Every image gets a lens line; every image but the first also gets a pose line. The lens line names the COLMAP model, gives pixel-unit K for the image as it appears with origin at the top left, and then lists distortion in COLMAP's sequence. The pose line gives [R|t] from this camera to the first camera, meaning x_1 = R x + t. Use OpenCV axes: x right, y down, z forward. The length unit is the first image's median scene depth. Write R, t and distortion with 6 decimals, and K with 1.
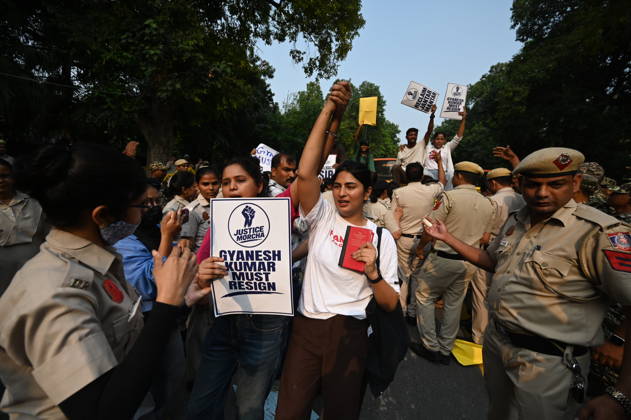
lens RADIAL K [[252.3, 0, 313.1], [0, 252.3, 209.2], [0, 0, 1]] dist [-0.002155, -0.000074]
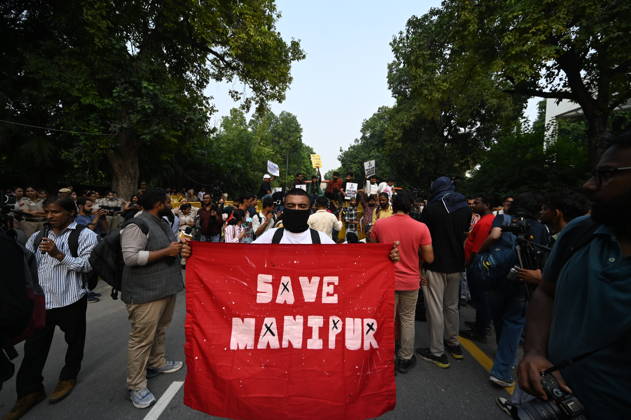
lens RADIAL K [[252.3, 0, 317.3], [0, 252.3, 212.4], [0, 0, 1]] dist [-0.002155, -0.000074]
pose [[0.941083, -0.064754, 0.331918, -0.127243], [0.082547, 0.995793, -0.039777, 0.011183], [-0.327946, 0.064832, 0.942469, -0.192276]]
